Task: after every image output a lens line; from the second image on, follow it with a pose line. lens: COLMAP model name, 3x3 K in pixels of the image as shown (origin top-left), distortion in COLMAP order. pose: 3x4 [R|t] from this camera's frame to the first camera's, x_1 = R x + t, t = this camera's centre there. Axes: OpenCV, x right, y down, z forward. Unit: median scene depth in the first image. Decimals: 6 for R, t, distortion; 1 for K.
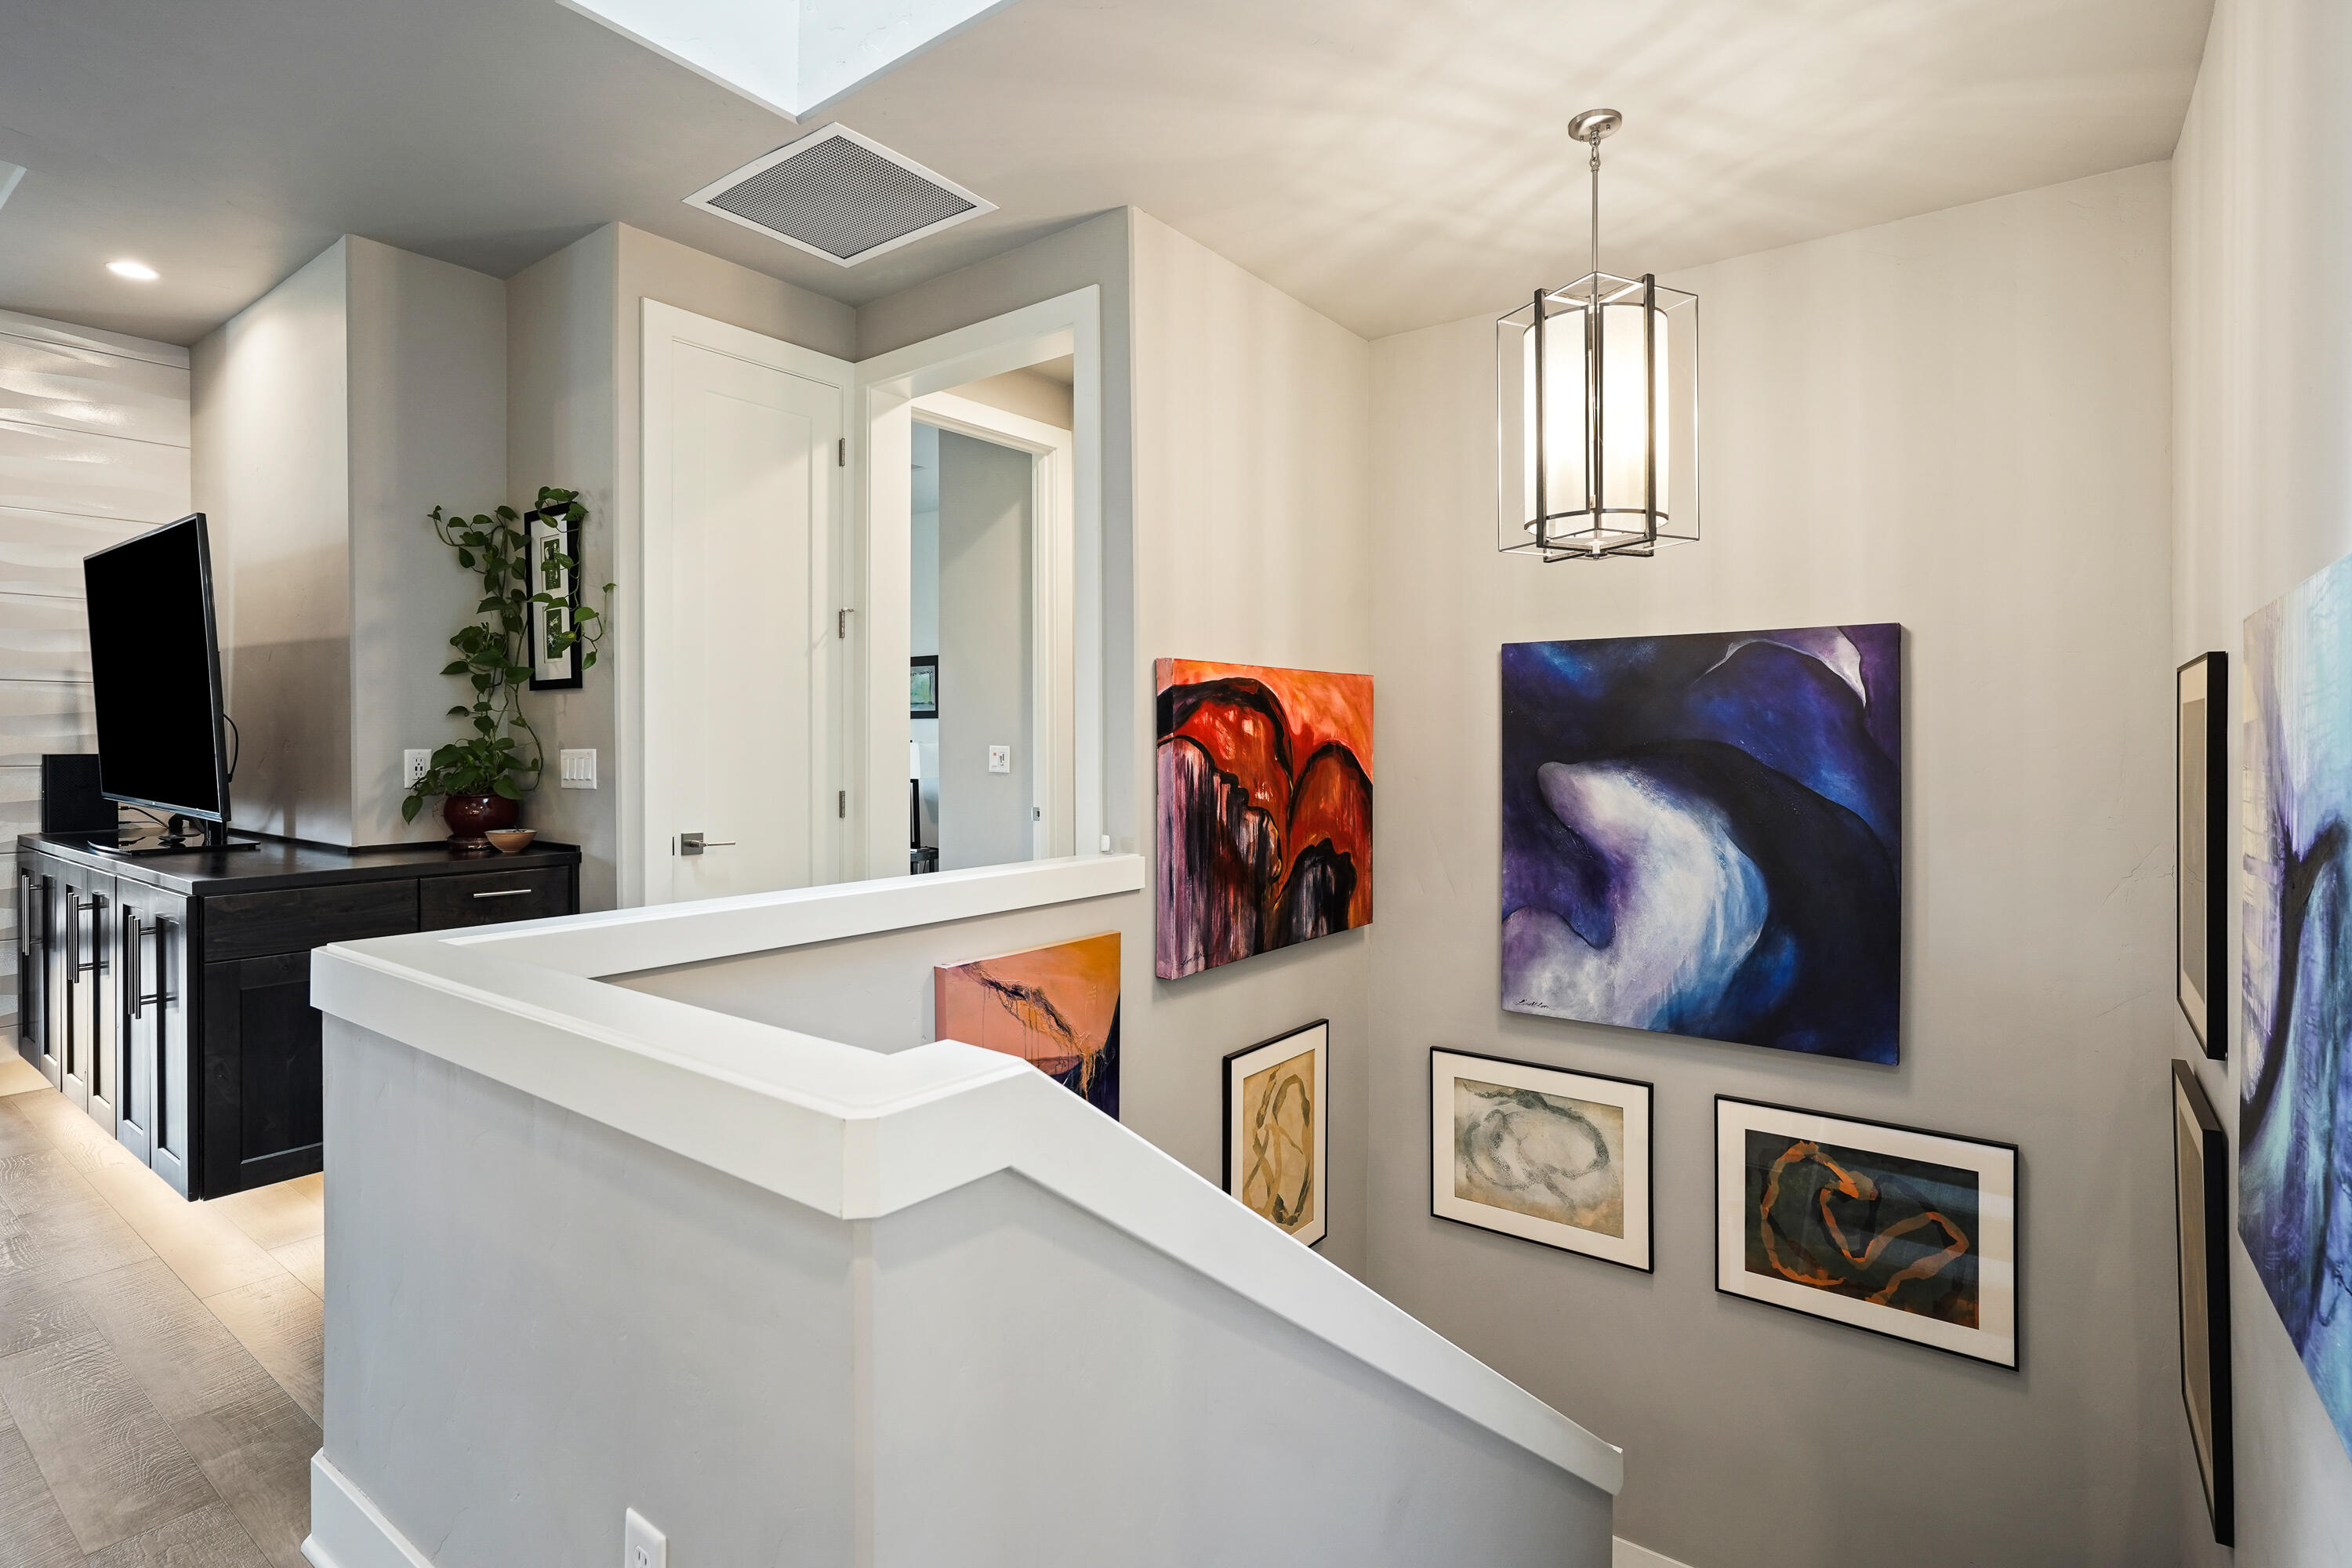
lens RADIAL K [[1155.7, 0, 1173.5], [0, 1155.7, 739.1], [0, 0, 1]] dist [-0.011227, 0.006908]
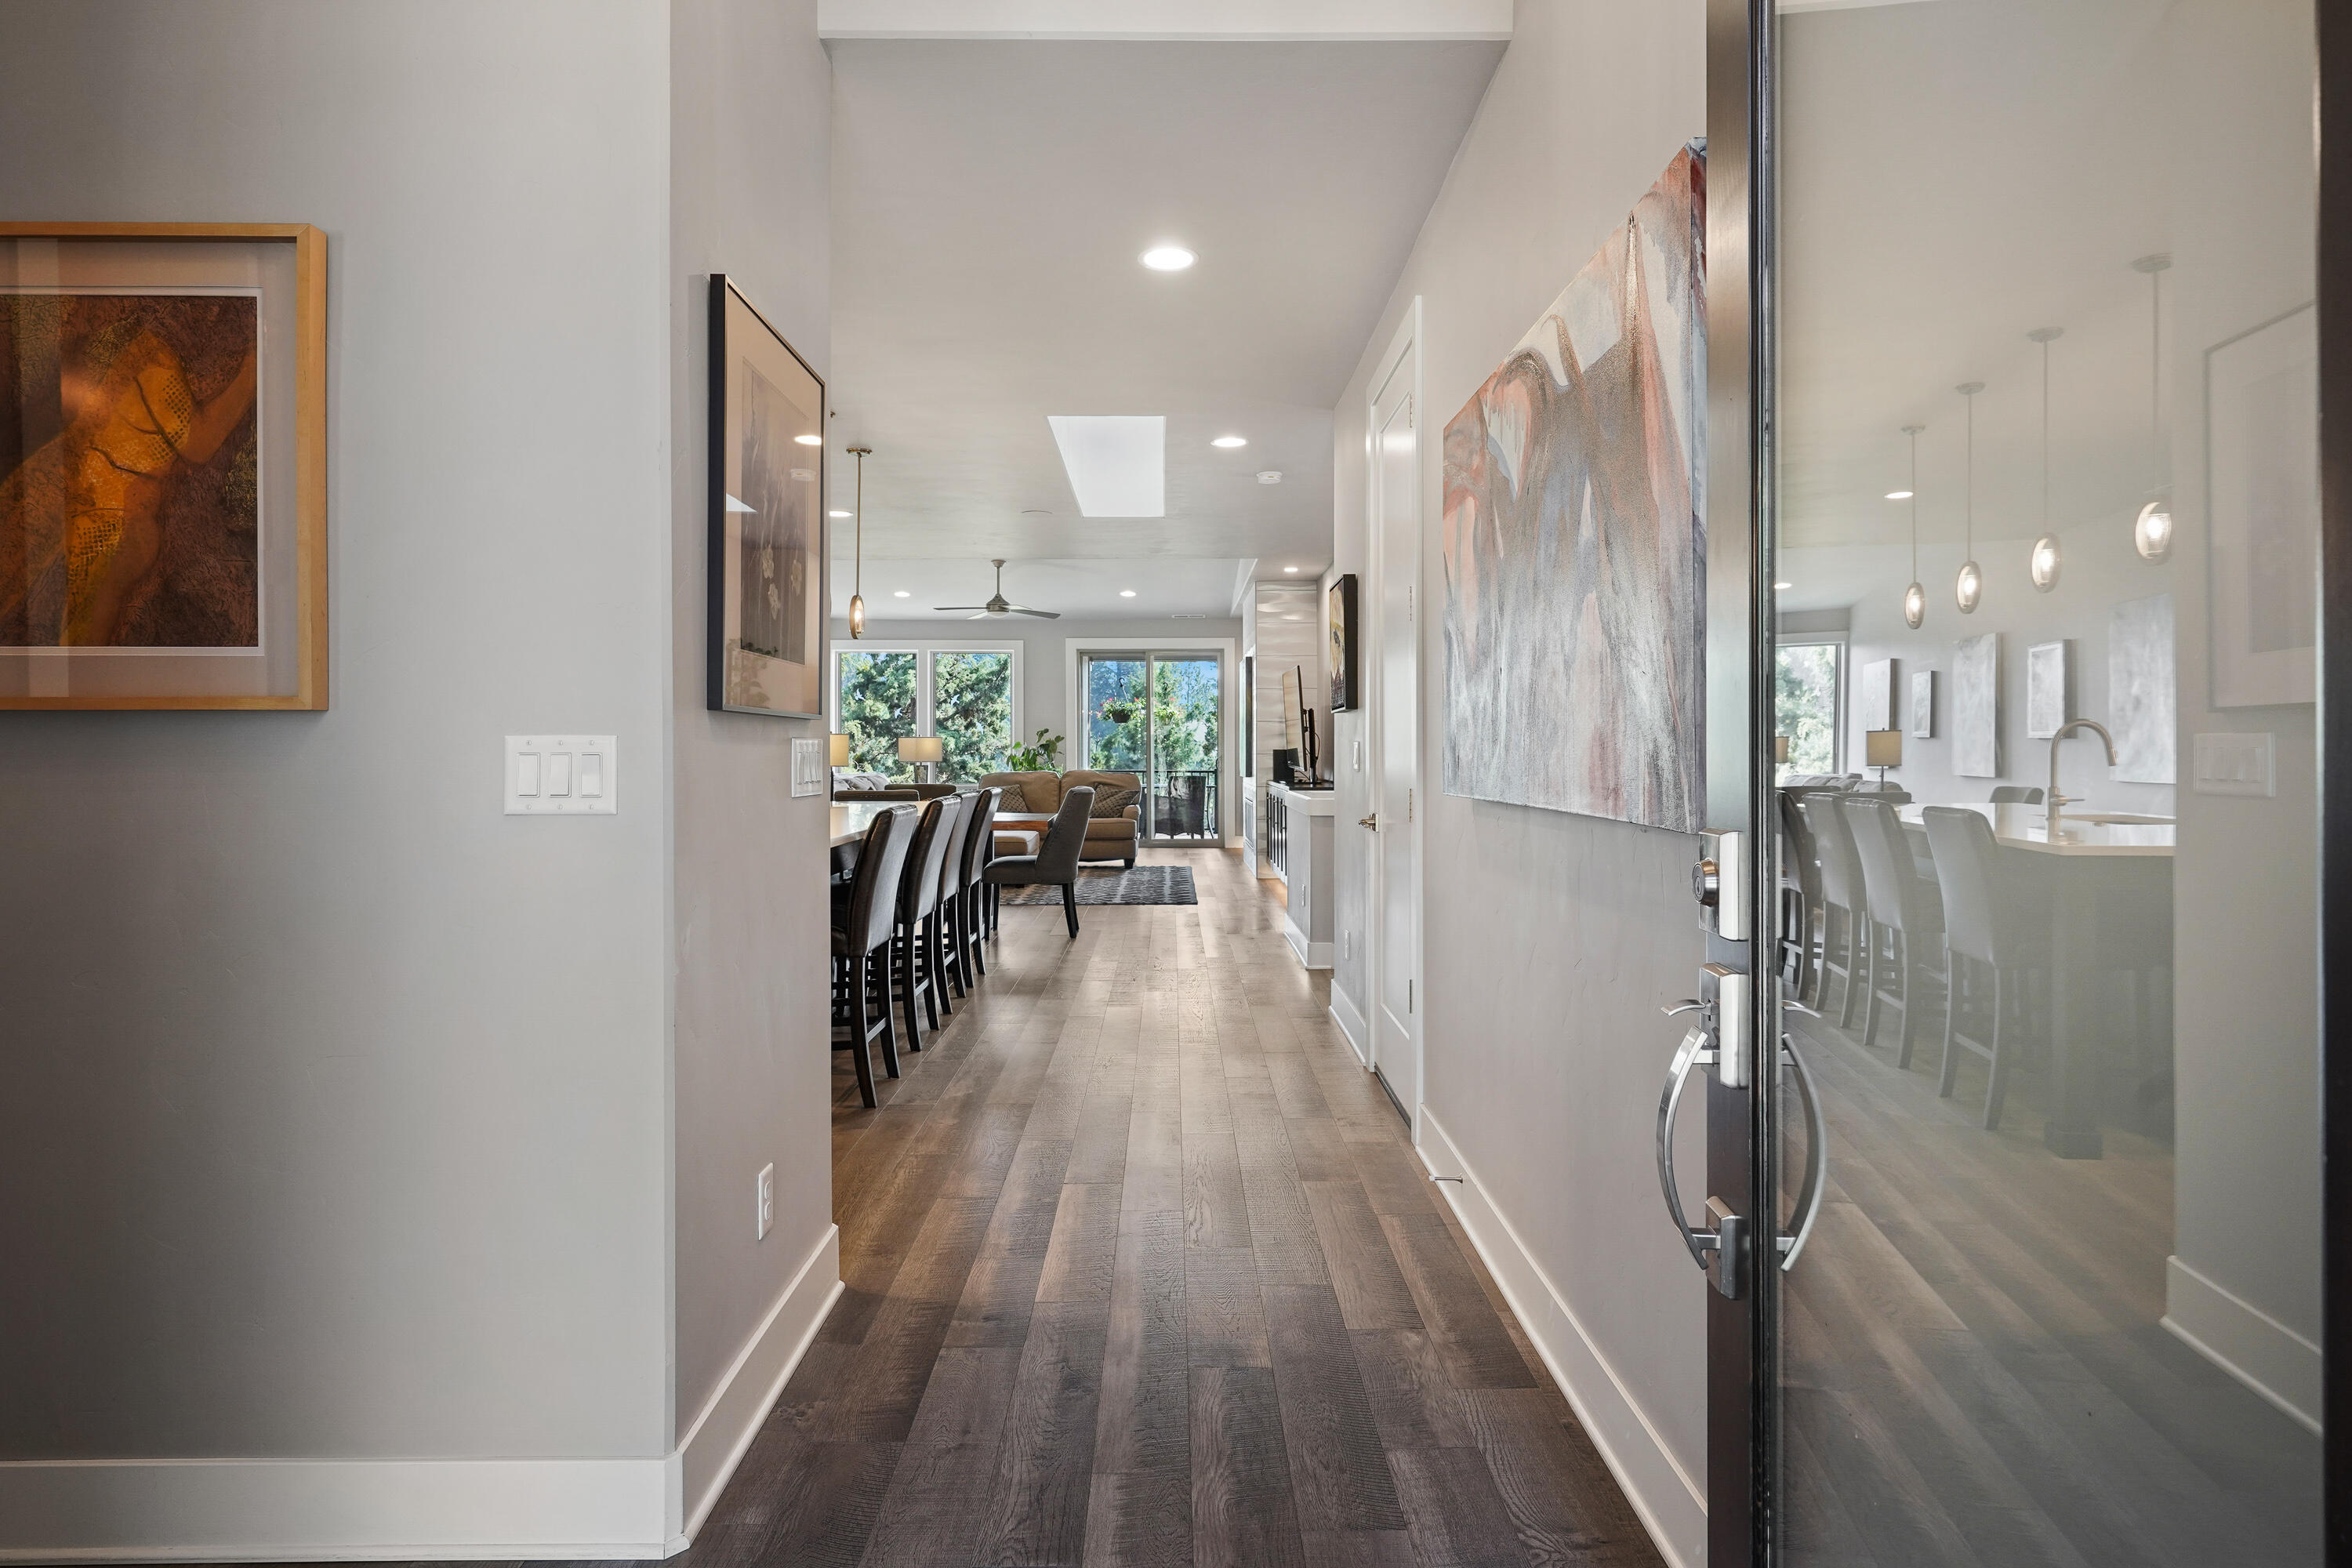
lens RADIAL K [[1279.2, 0, 1195.2], [0, 1279.2, 770.2], [0, 0, 1]] dist [-0.002726, 0.002885]
pose [[0.620961, 0.010861, -0.783766, 1.357645], [0.002291, 0.999875, 0.015672, 0.017046], [0.783838, -0.011527, 0.620859, -1.079493]]
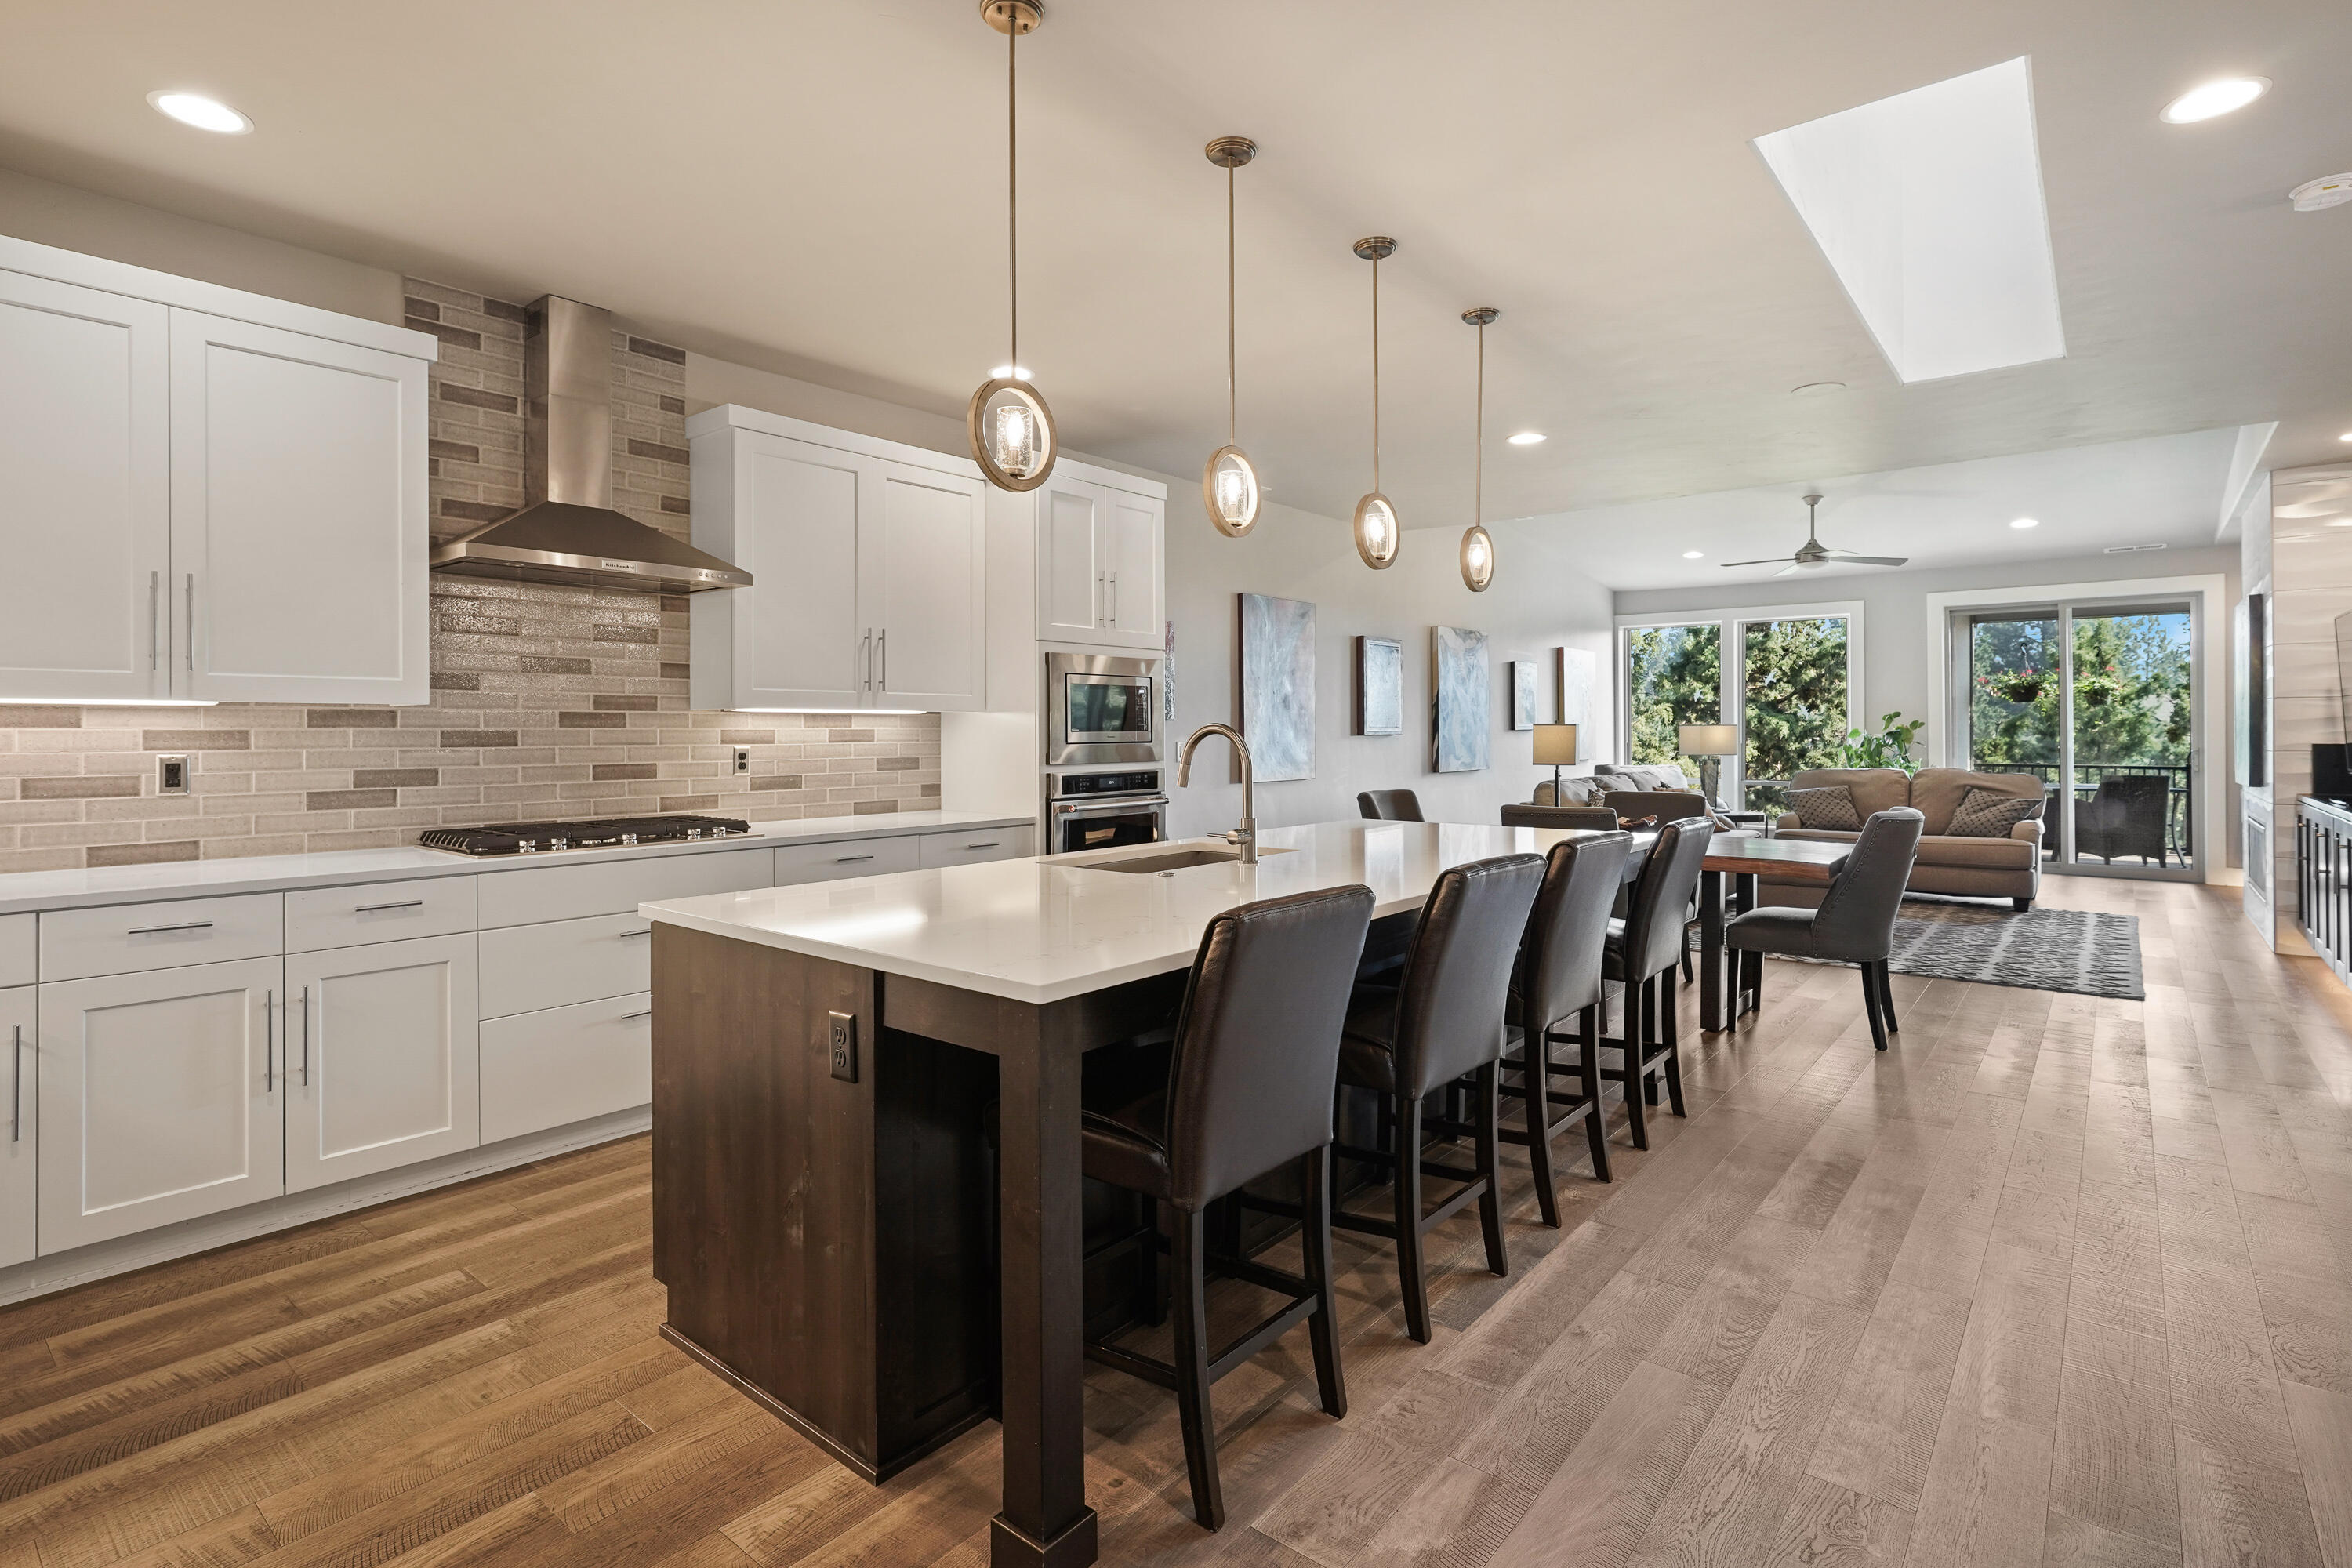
lens RADIAL K [[1155.7, 0, 1175.3], [0, 1155.7, 729.1], [0, 0, 1]] dist [-0.011227, 0.006908]
pose [[-0.037824, -0.002520, -0.999281, 0.750525], [0.002331, 0.999994, -0.002611, -0.007398], [0.999282, -0.002428, -0.037818, -0.571194]]
